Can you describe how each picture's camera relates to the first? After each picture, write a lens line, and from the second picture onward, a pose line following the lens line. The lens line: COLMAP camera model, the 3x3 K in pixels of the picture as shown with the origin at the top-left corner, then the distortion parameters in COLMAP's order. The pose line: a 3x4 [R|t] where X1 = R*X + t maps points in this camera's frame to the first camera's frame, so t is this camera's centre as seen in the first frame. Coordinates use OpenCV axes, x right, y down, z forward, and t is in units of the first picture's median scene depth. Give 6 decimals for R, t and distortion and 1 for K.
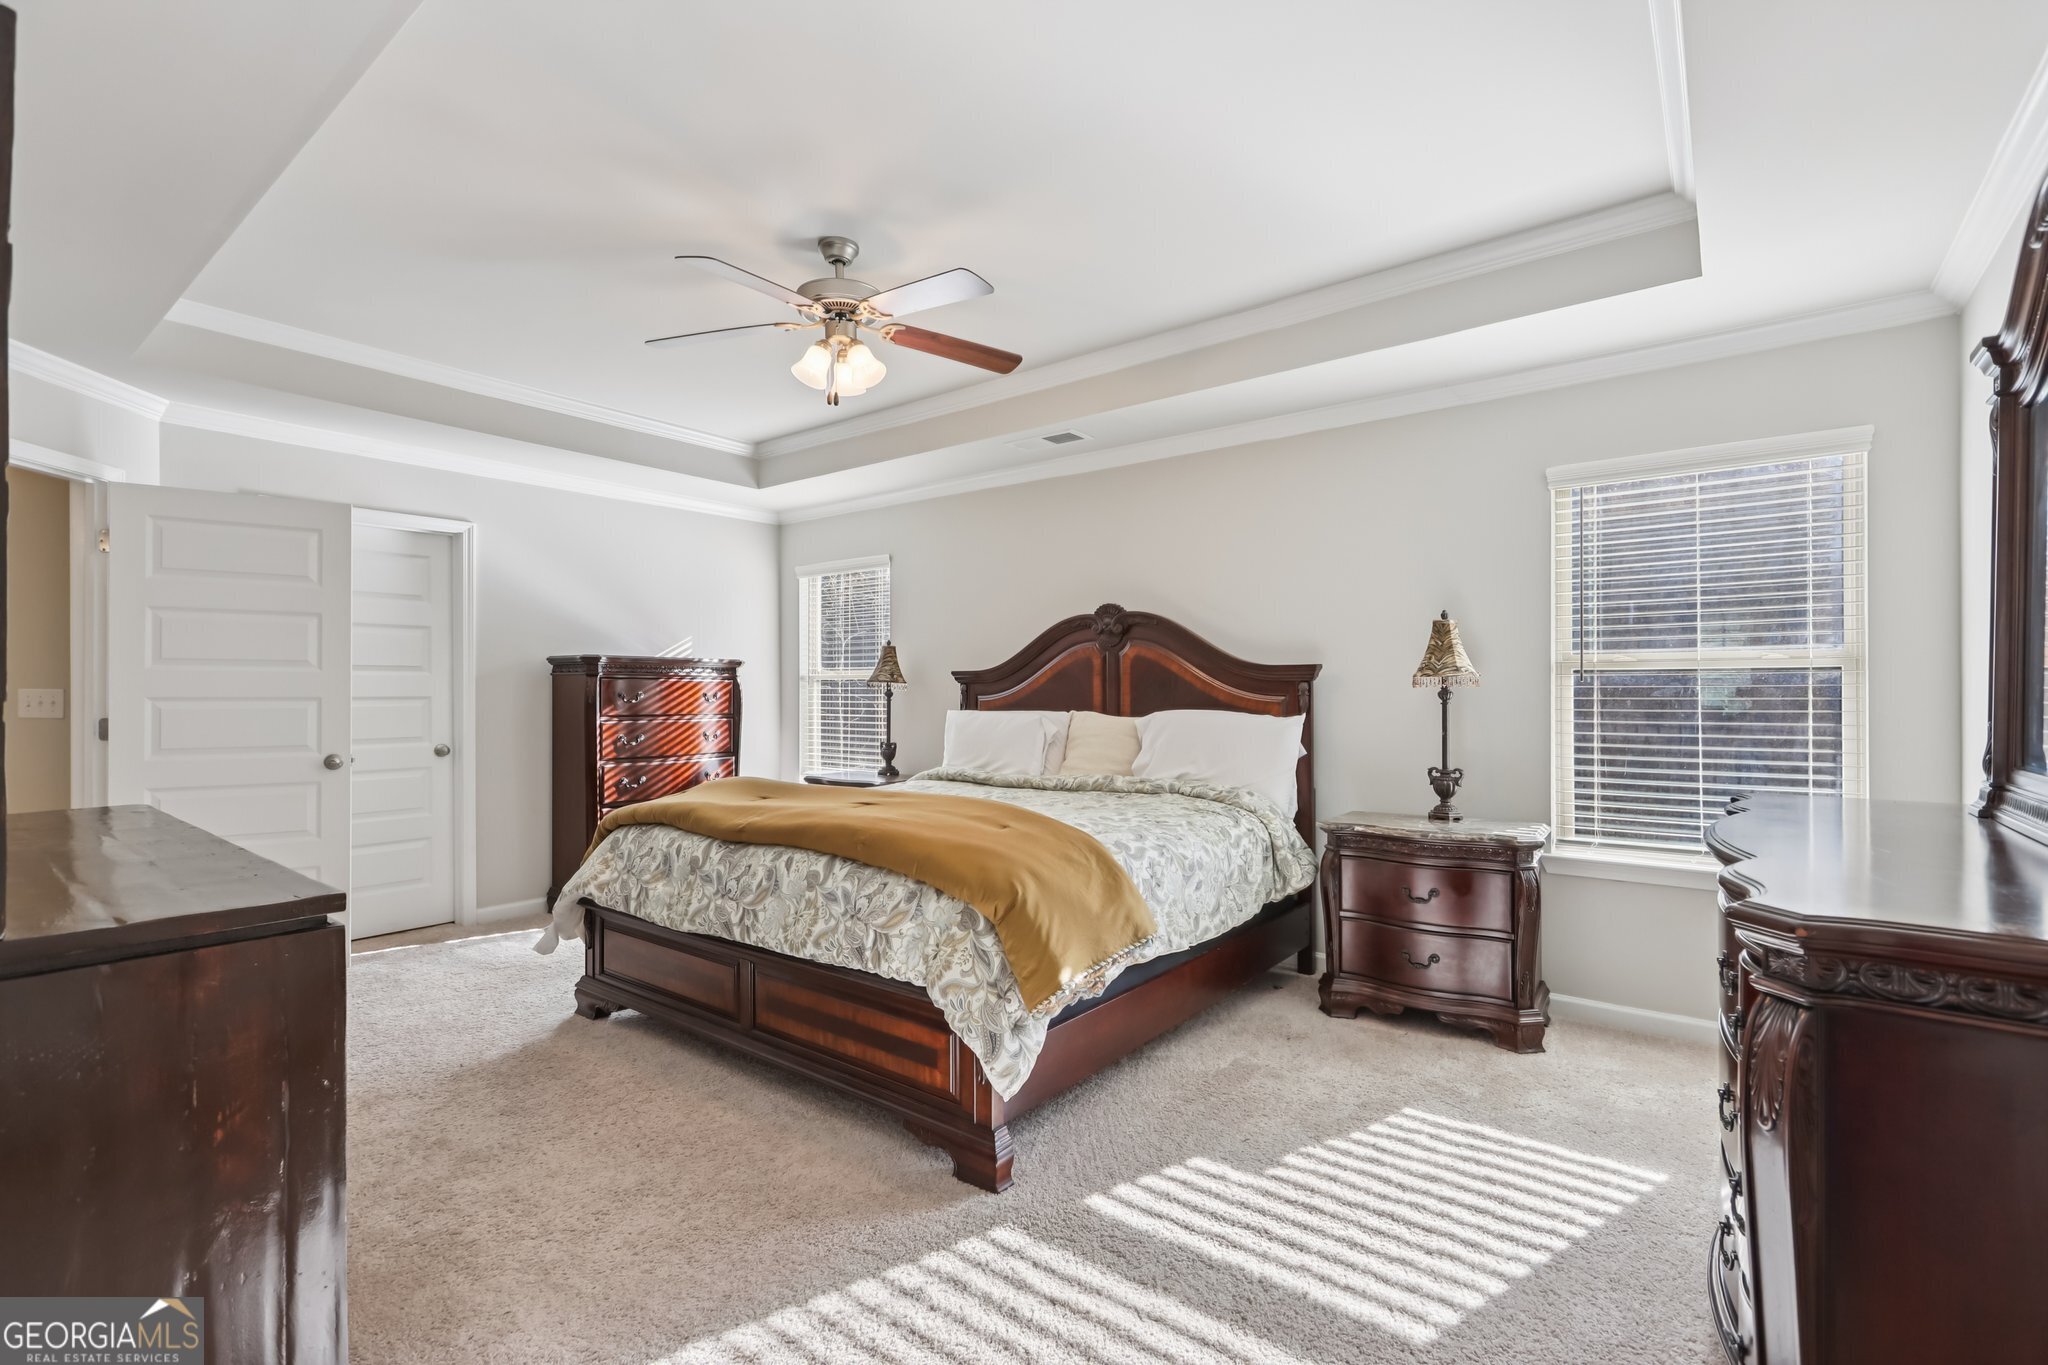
lens RADIAL K [[912.1, 0, 1027.5], [0, 912.1, 686.6], [0, 0, 1]] dist [-0.001262, -0.000558]
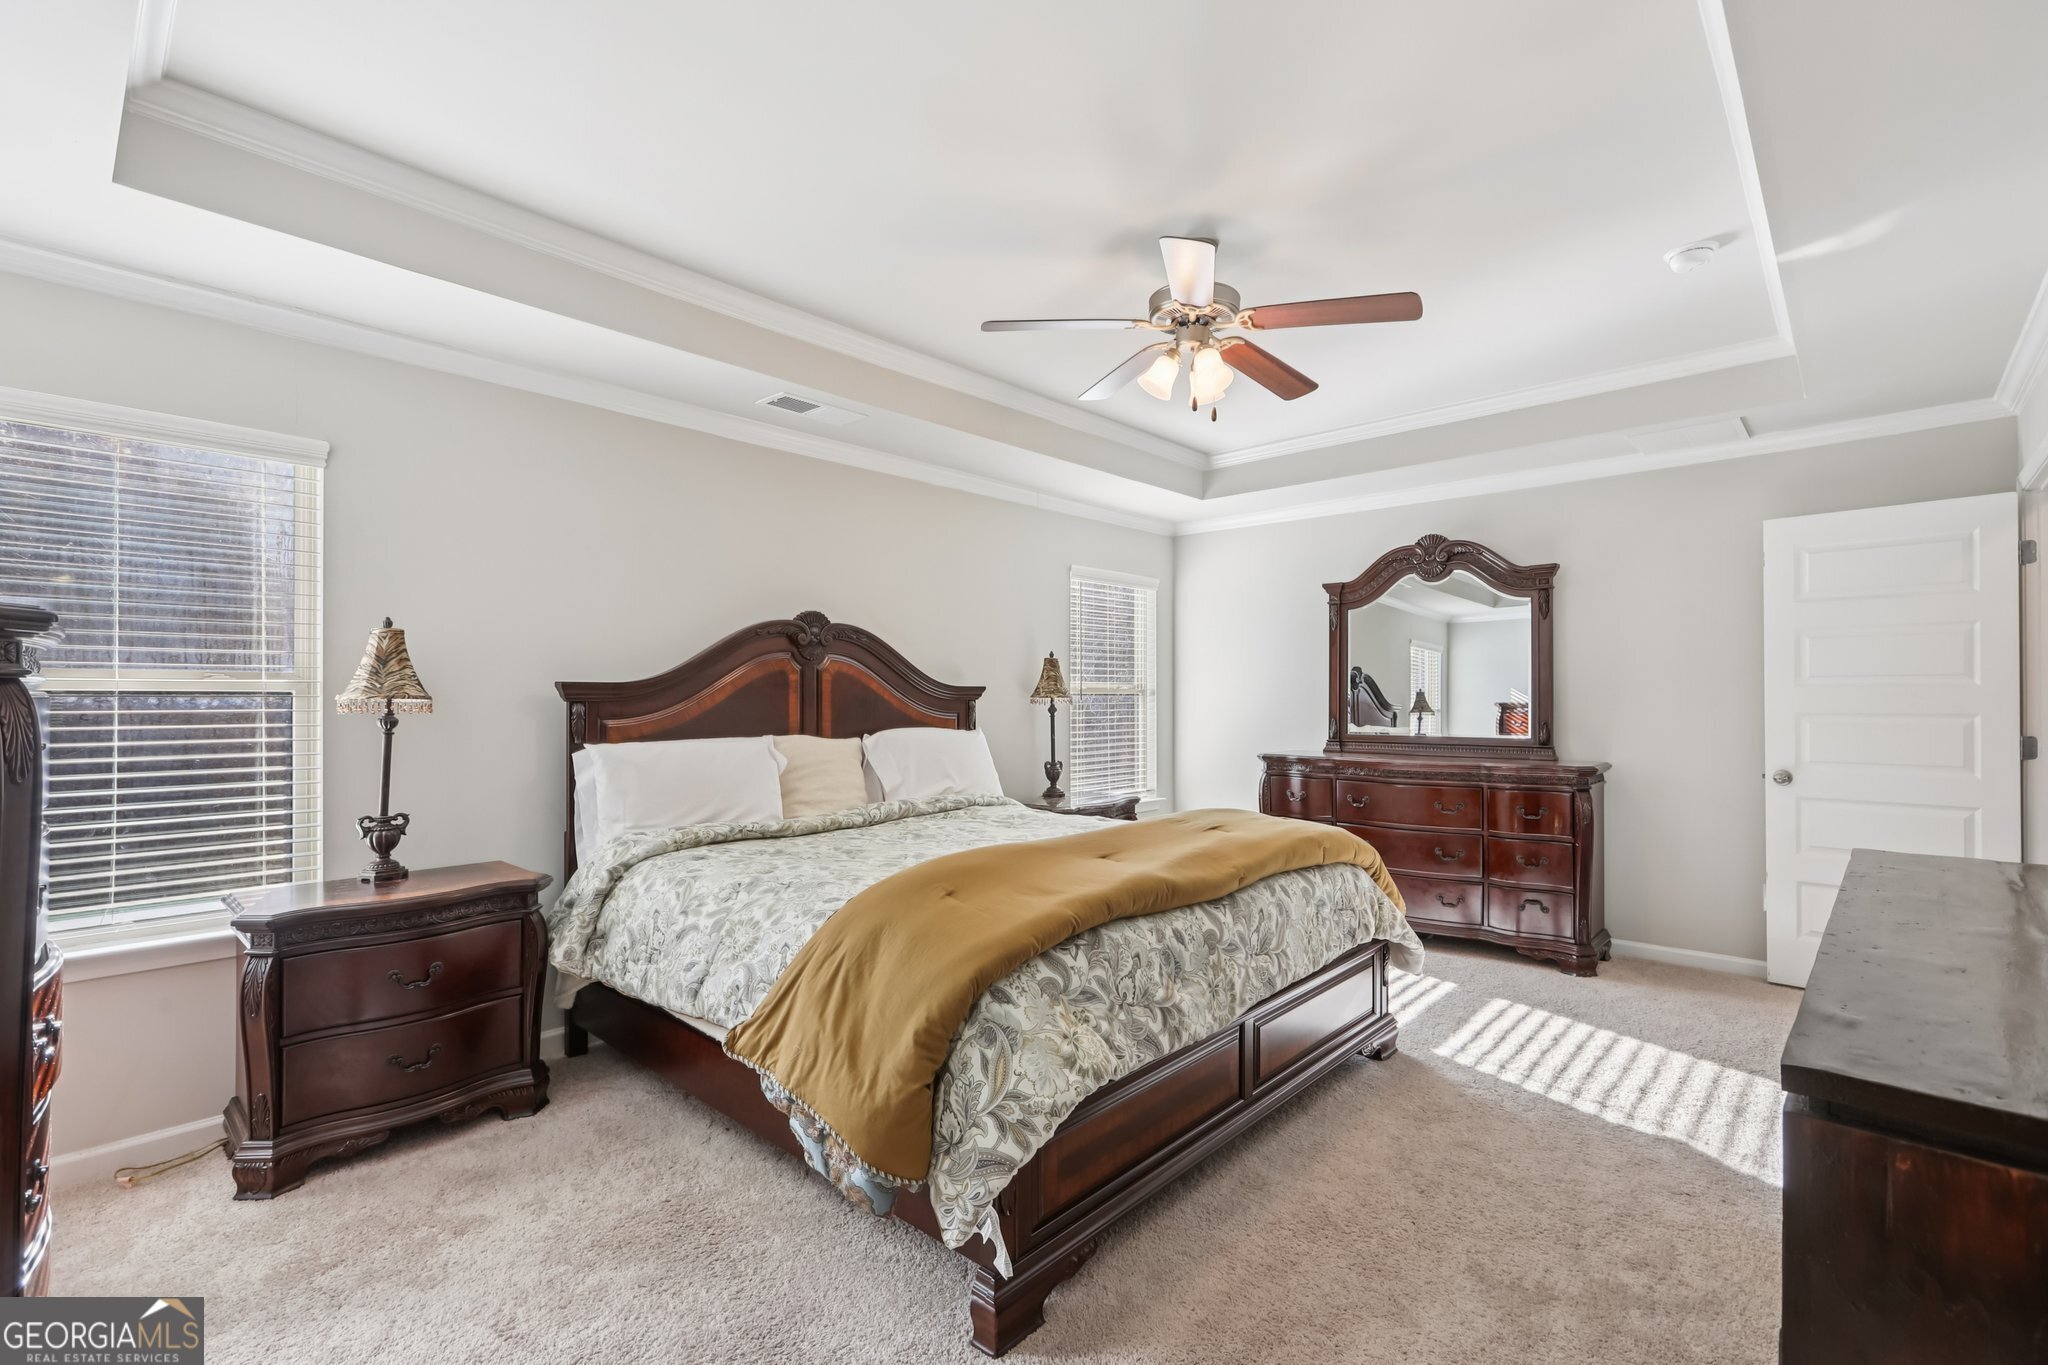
lens RADIAL K [[912.1, 0, 1024.6], [0, 912.1, 687.9], [0, 0, 1]] dist [-0.001262, -0.000558]
pose [[0.091368, 0.011531, 0.995750, -0.818109], [-0.001745, 0.999933, -0.011419, -0.007892], [-0.995816, -0.000694, 0.091382, 0.768416]]
